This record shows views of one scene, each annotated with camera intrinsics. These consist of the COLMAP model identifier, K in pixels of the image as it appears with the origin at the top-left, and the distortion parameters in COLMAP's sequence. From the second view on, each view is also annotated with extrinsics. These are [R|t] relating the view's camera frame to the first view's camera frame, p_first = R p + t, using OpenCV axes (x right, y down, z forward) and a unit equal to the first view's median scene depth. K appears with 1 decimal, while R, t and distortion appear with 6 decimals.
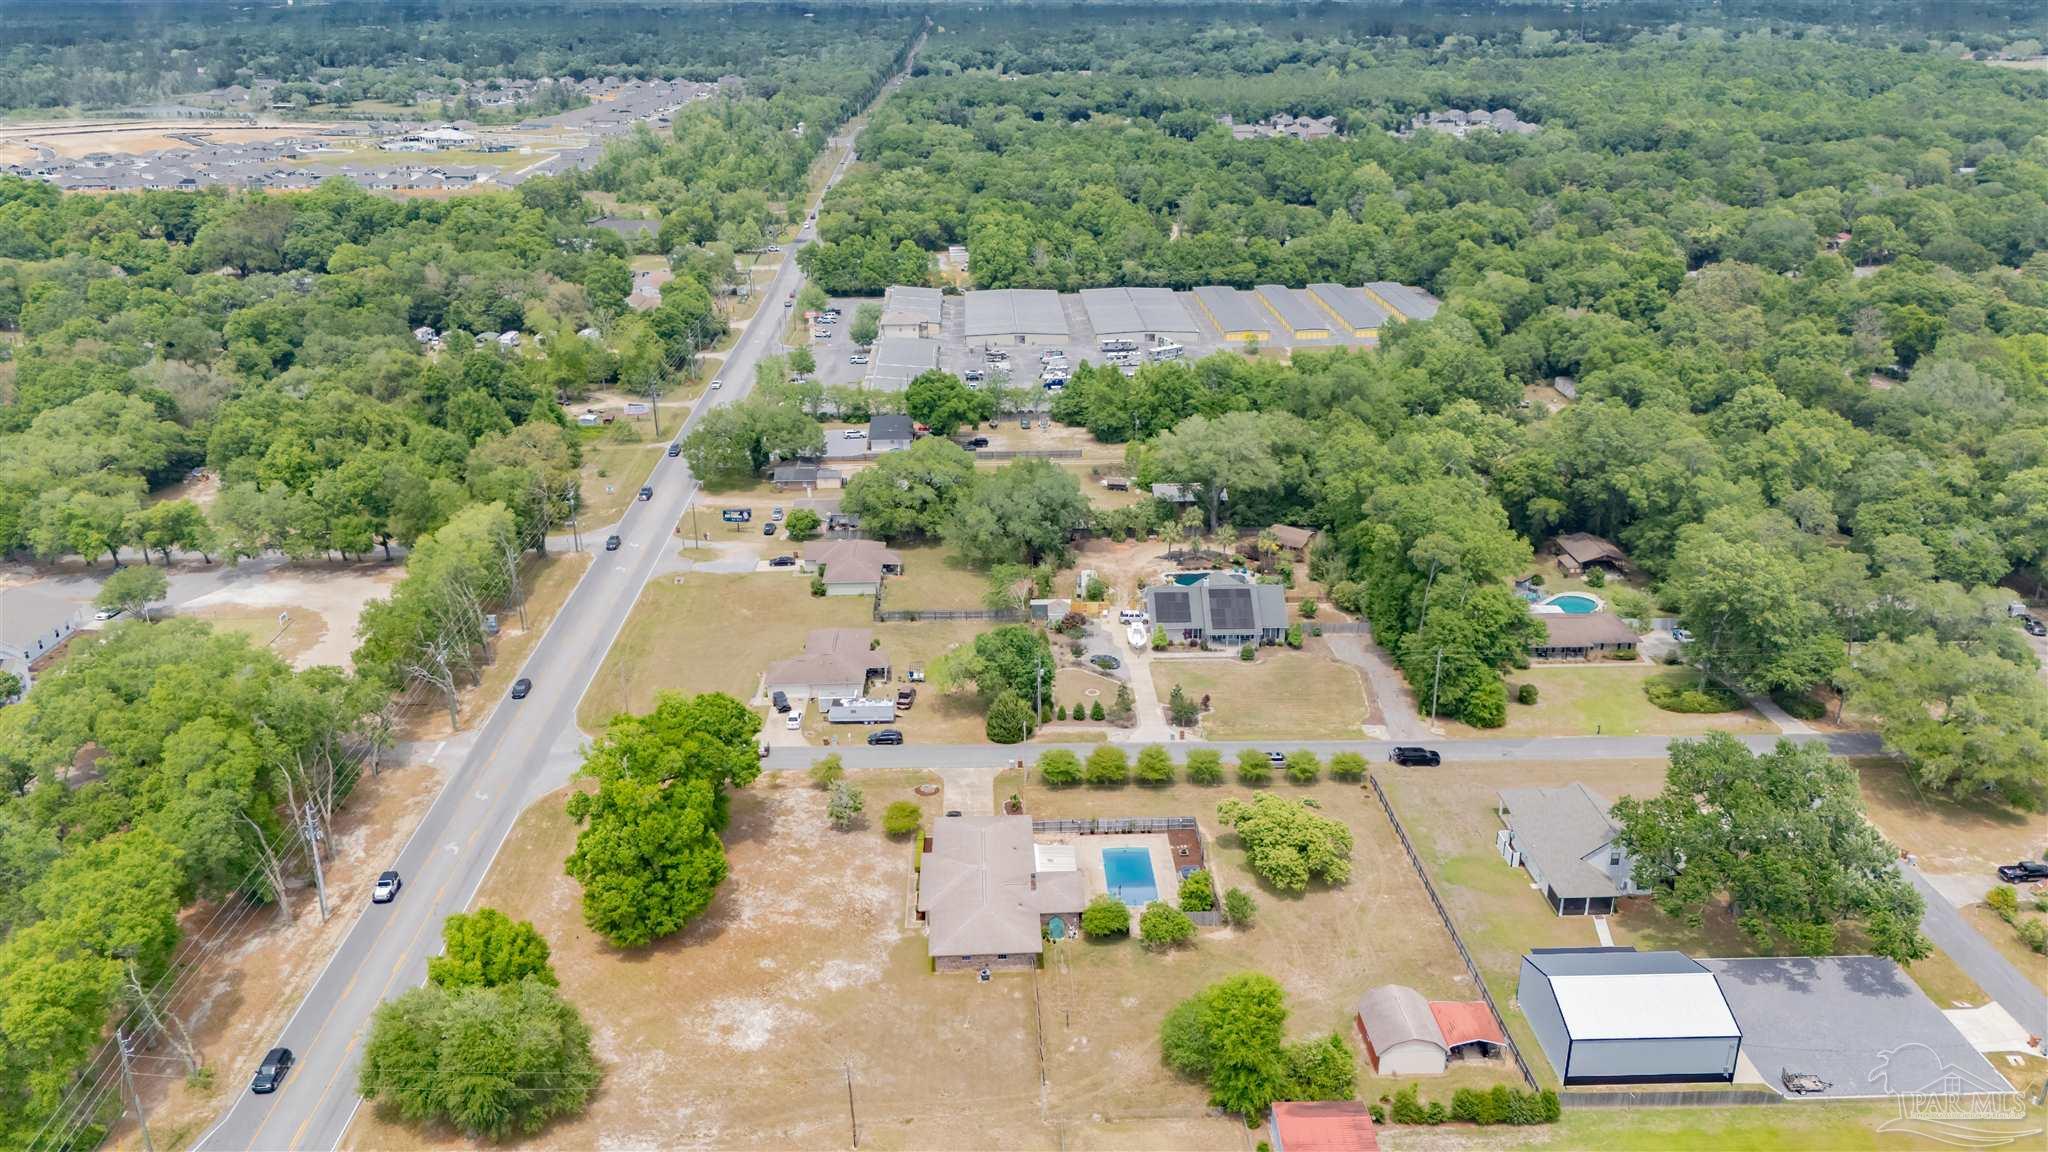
lens RADIAL K [[1507.0, 0, 1024.3], [0, 1507.0, 570.6], [0, 0, 1]] dist [0.051797, -0.037259]
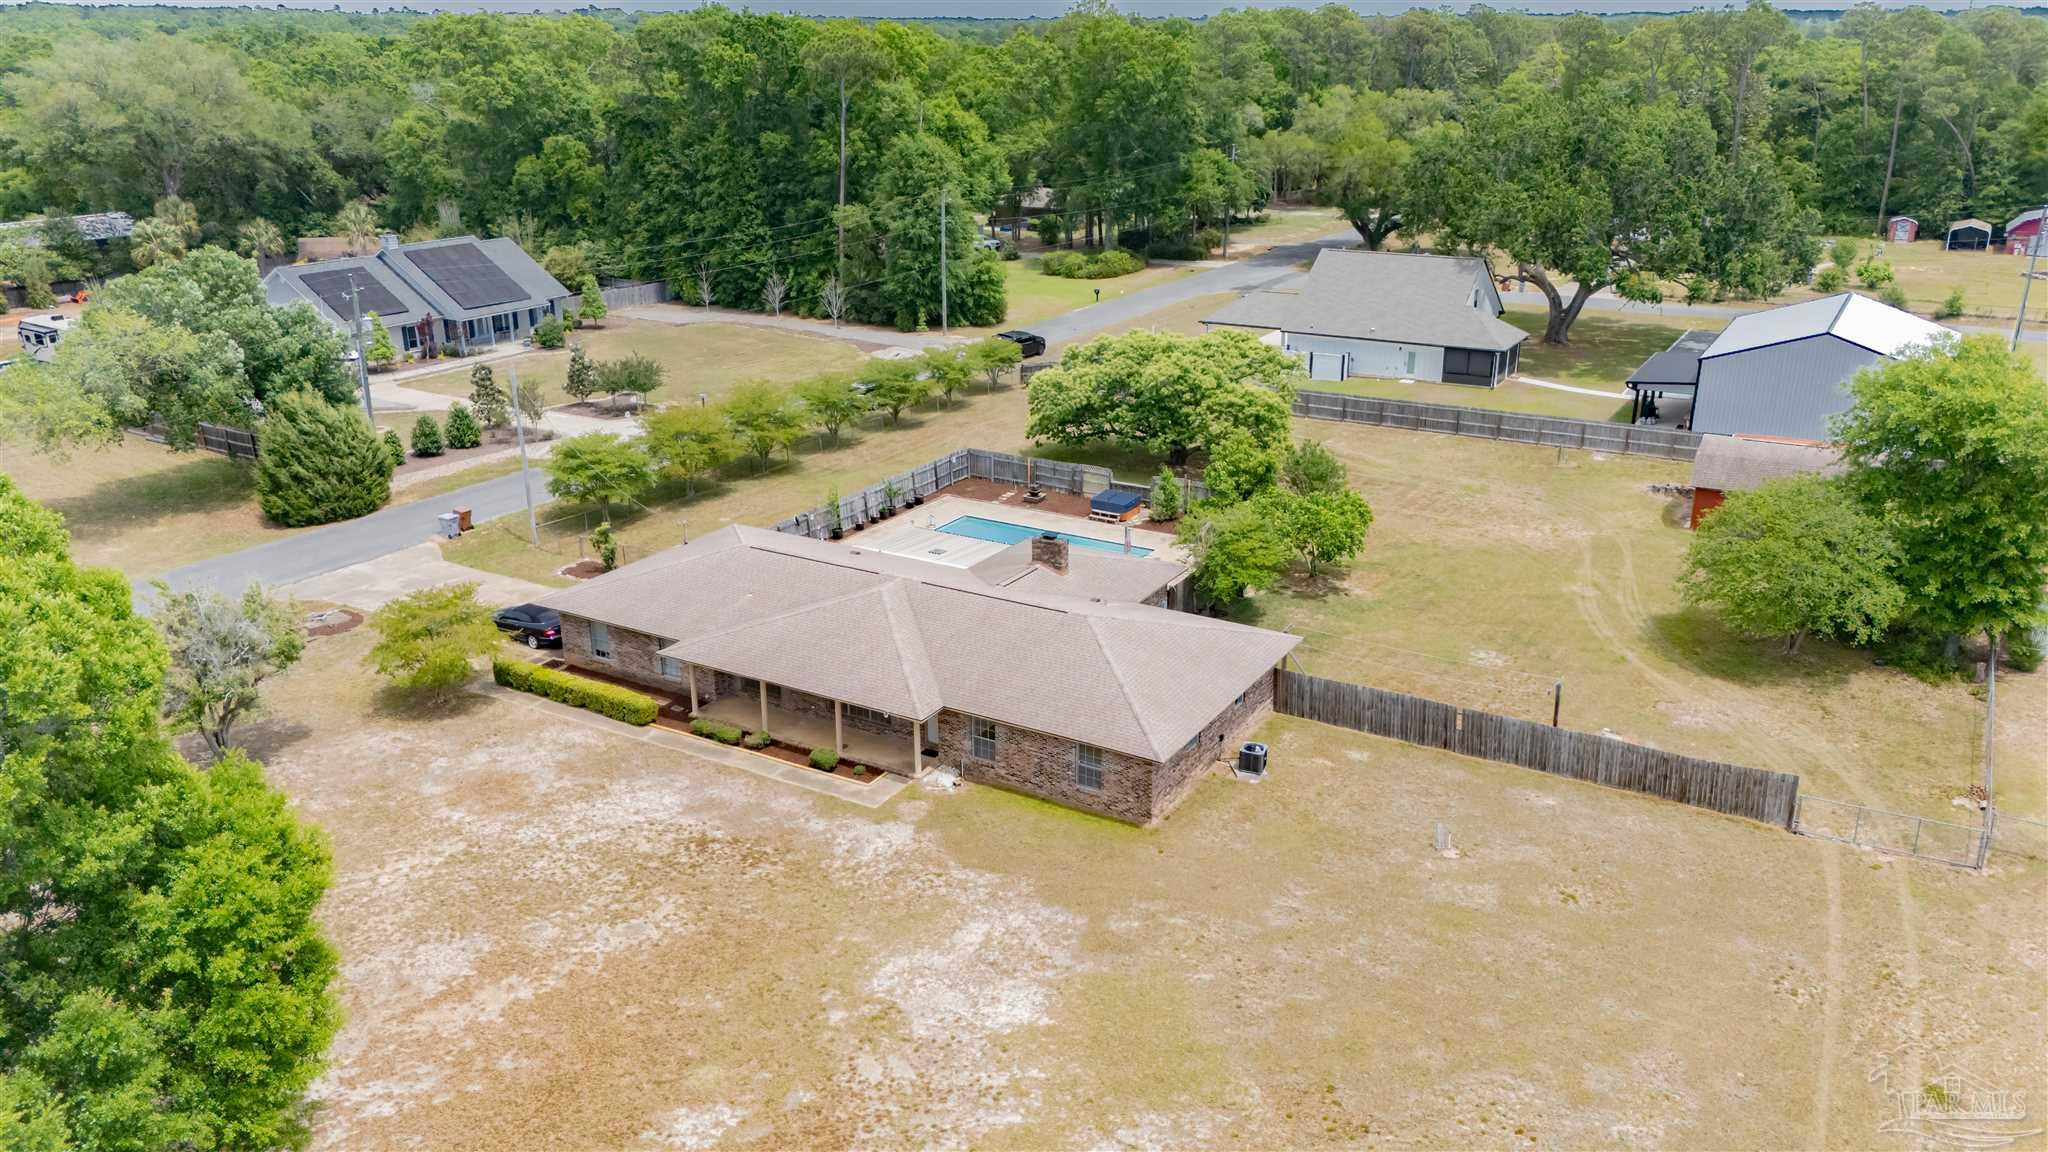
lens RADIAL K [[1507.0, 0, 1038.4], [0, 1507.0, 577.6], [0, 0, 1]] dist [0.051797, -0.037259]
pose [[0.542038, -0.275691, 0.793845, -0.271219], [0.295267, 0.946905, 0.127238, 0.156892], [-0.786773, 0.165428, 0.594660, 0.750600]]
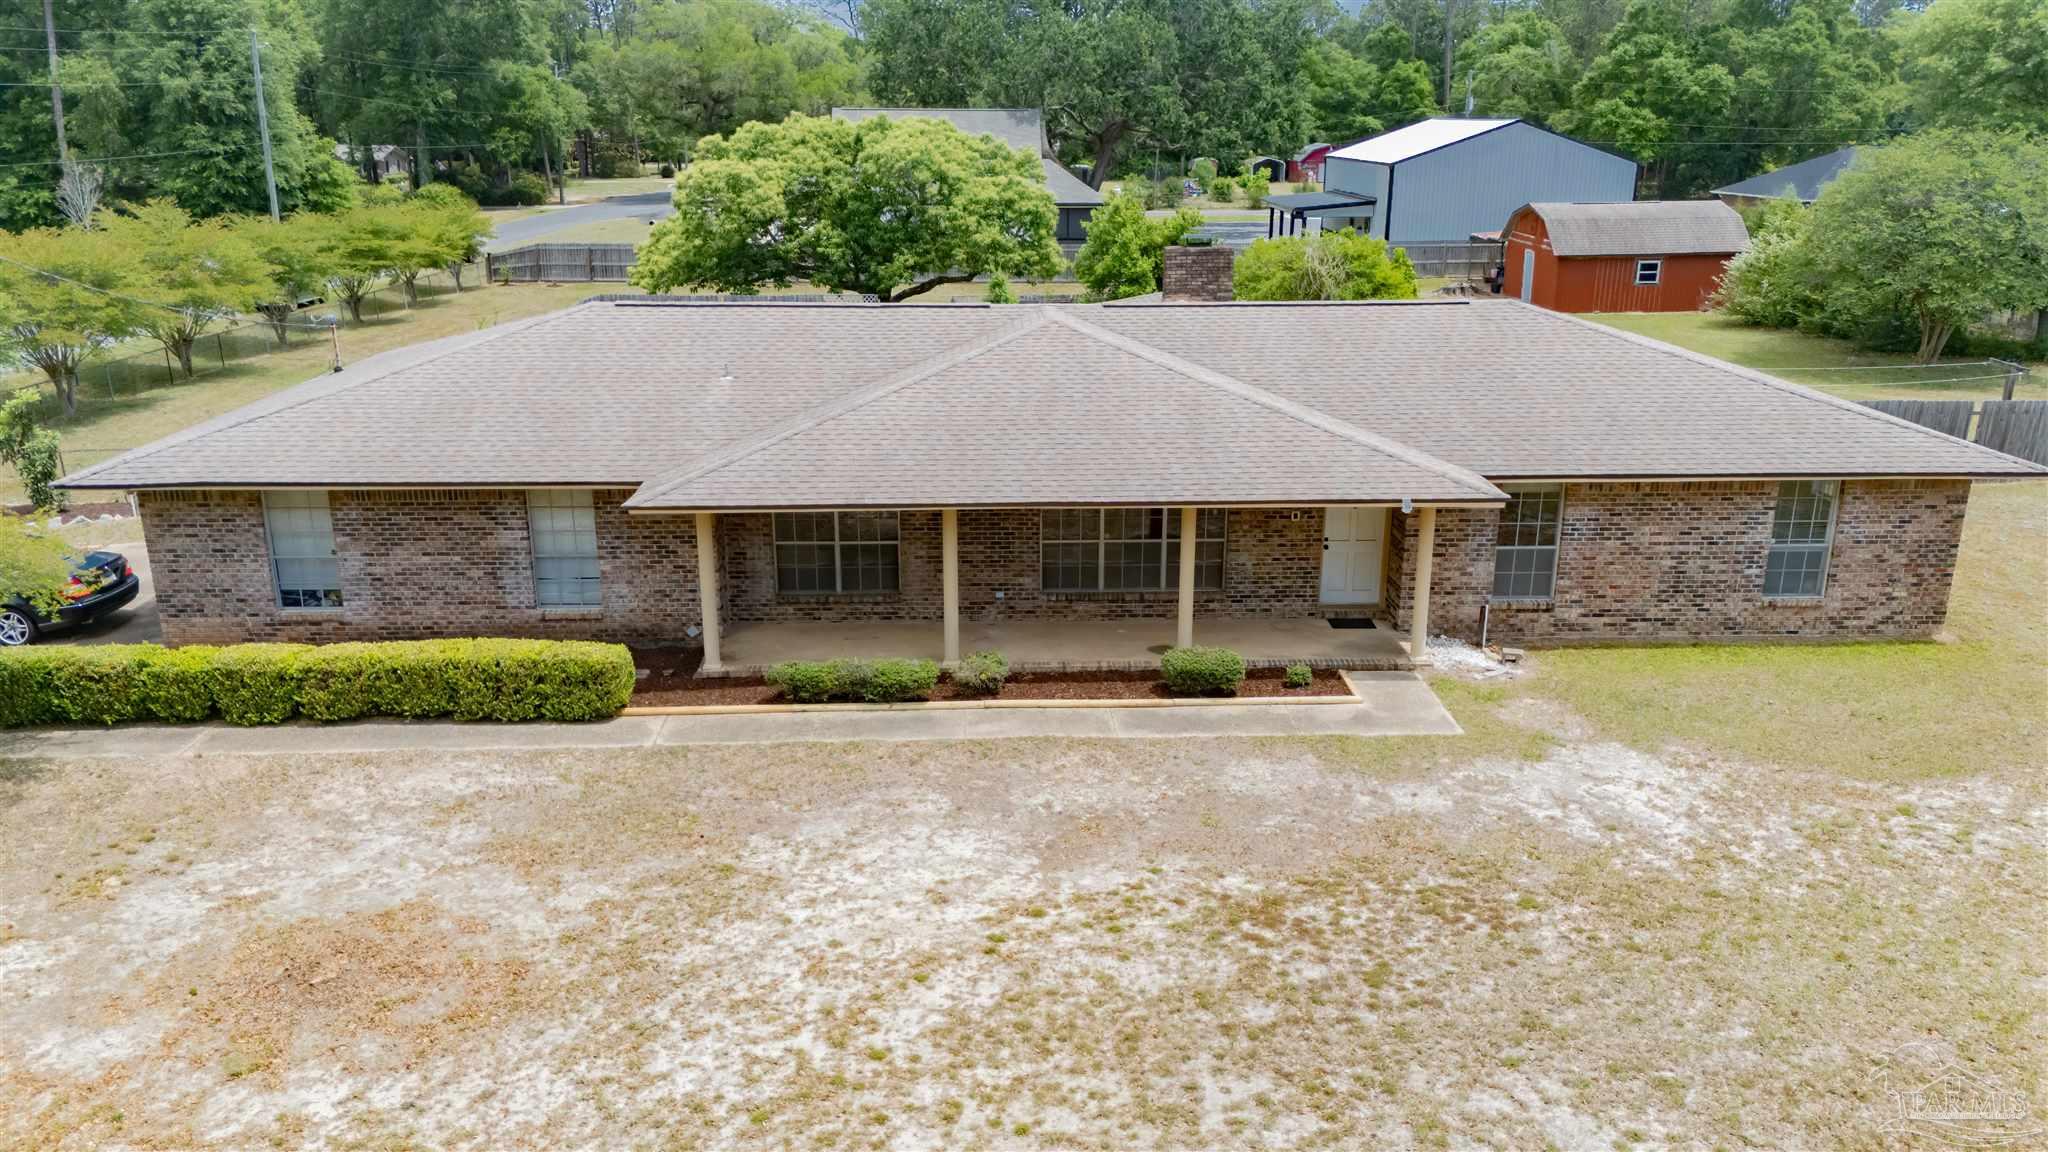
lens RADIAL K [[1507.0, 0, 1031.6], [0, 1507.0, 575.1], [0, 0, 1]] dist [0.051797, -0.037259]
pose [[0.003654, -0.280742, 0.959776, -0.178650], [0.350723, 0.899176, 0.261681, 0.174009], [-0.936472, 0.335659, 0.101748, 0.964857]]
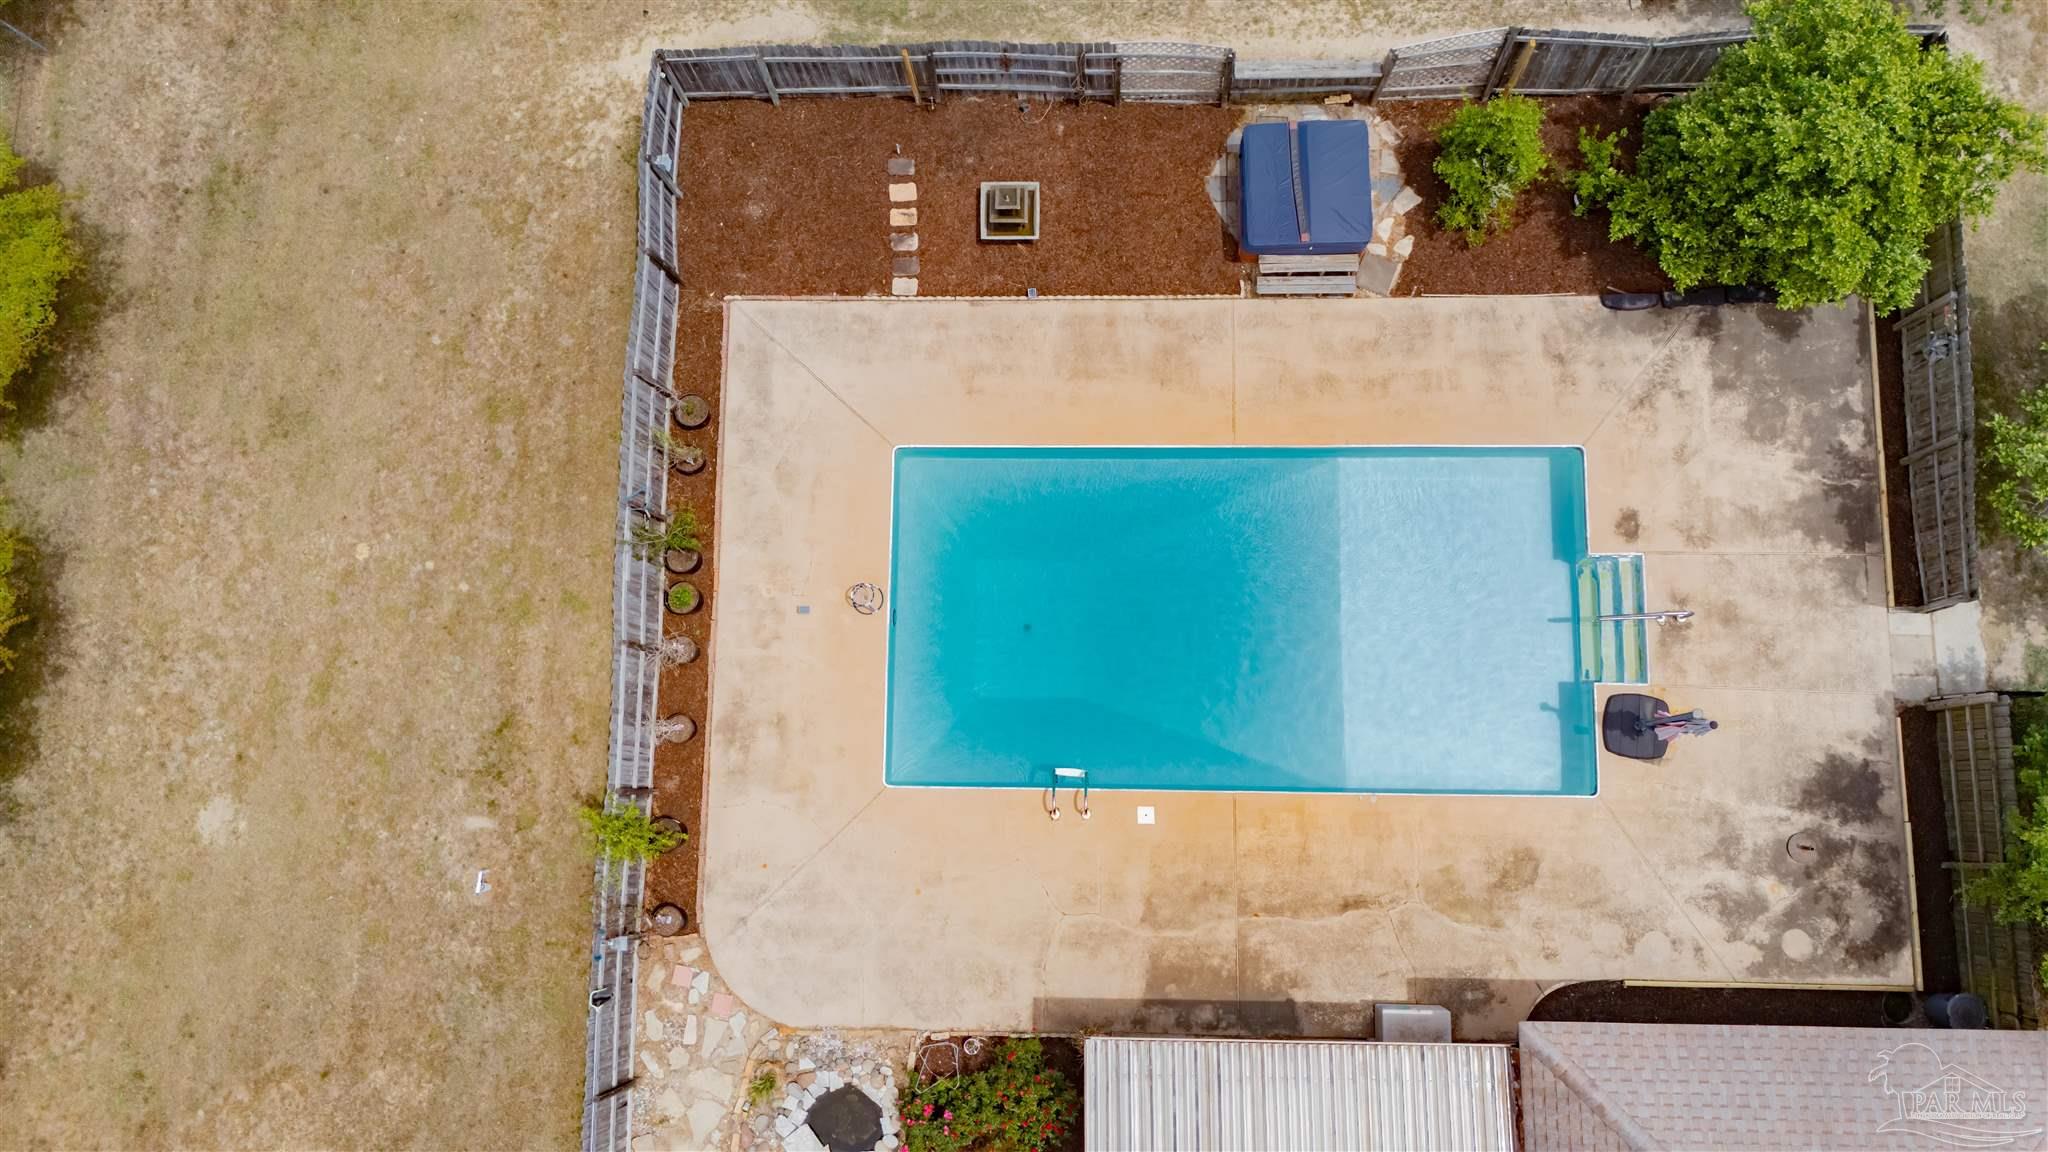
lens RADIAL K [[1507.0, 0, 1023.3], [0, 1507.0, 571.9], [0, 0, 1]] dist [0.051797, -0.037259]
pose [[0.047608, -0.985548, 0.162571, 0.050162], [0.393948, 0.168089, 0.903632, 0.065220], [-0.917899, 0.021024, 0.396257, 0.968132]]
